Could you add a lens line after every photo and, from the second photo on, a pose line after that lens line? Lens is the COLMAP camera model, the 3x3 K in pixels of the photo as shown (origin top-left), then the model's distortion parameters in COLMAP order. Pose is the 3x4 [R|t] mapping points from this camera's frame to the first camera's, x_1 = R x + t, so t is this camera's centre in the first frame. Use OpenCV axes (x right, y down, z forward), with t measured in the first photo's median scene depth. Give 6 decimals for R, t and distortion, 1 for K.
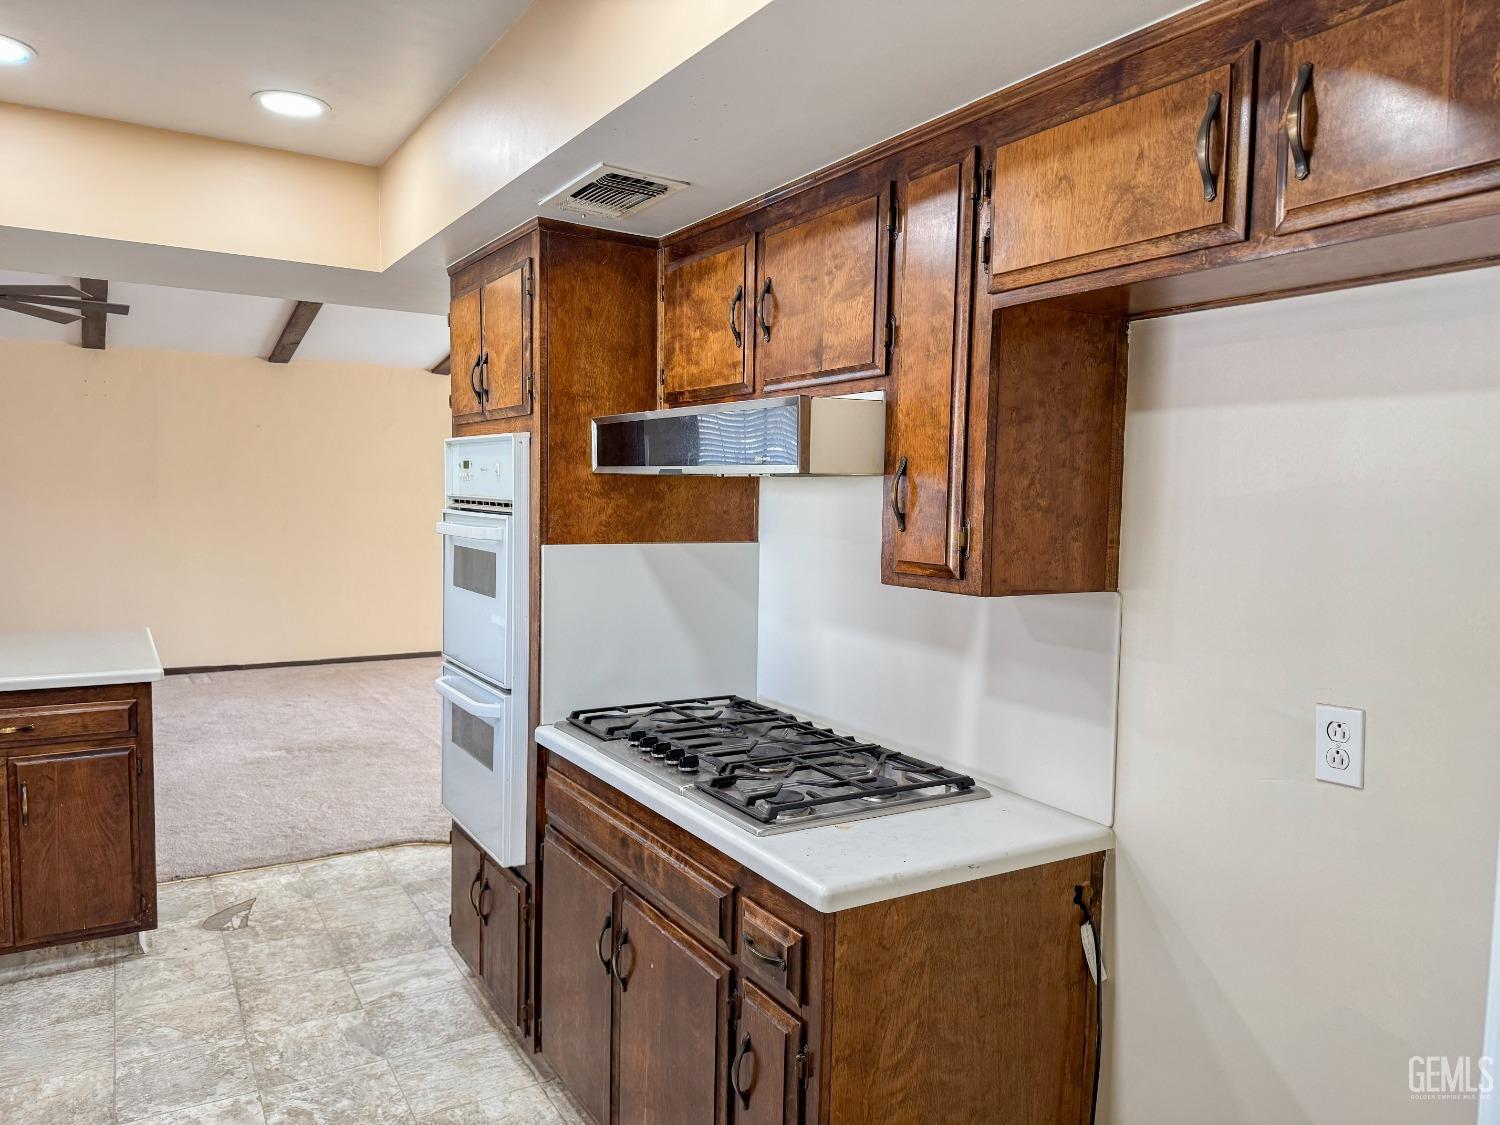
lens RADIAL K [[1036.2, 0, 754.3], [0, 1036.2, 566.4], [0, 0, 1]] dist [0.092298, -0.126522]
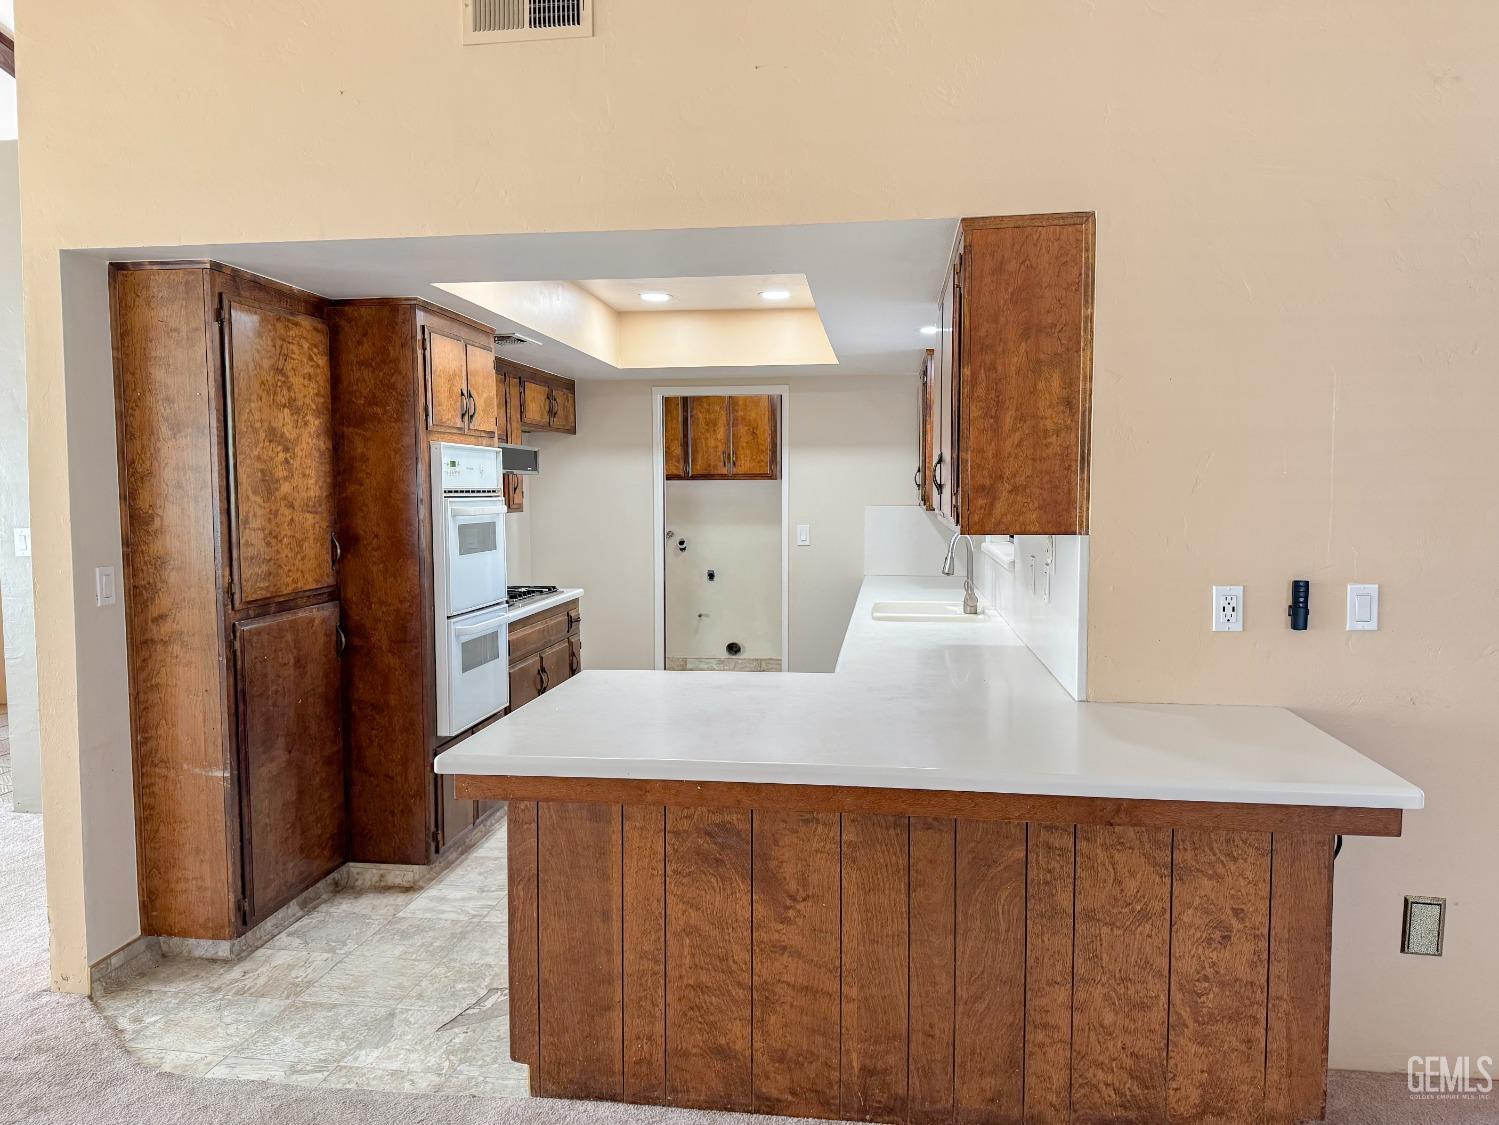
lens RADIAL K [[1035.5, 0, 753.8], [0, 1035.5, 566.4], [0, 0, 1]] dist [0.092298, -0.126522]
pose [[-0.774524, -0.064536, 0.629243, -1.621315], [0.033434, 0.989214, 0.142609, -0.165317], [-0.631660, 0.131493, -0.764013, 2.044275]]
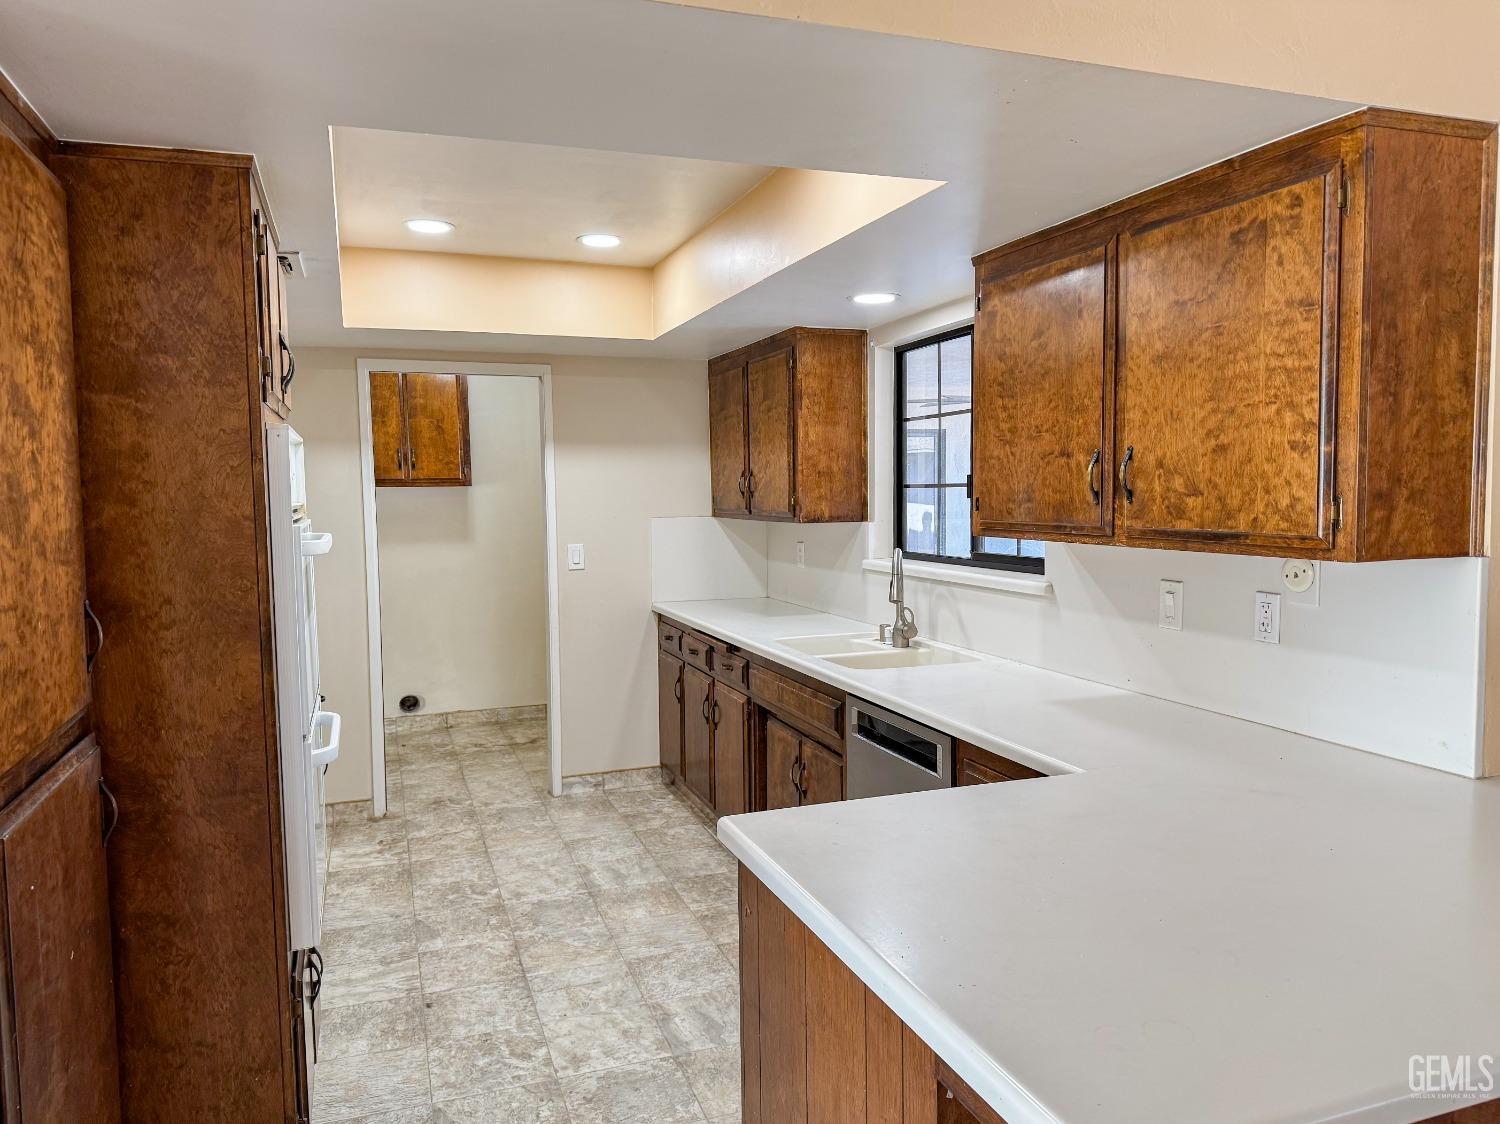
lens RADIAL K [[1059.8, 0, 747.7], [0, 1059.8, 567.2], [0, 0, 1]] dist [-0.003021, -0.002669]
pose [[-0.978131, -0.020403, 0.206988, -0.869587], [0.010721, 0.988909, 0.148137, -0.151846], [-0.207714, 0.147117, -0.967063, 1.916534]]
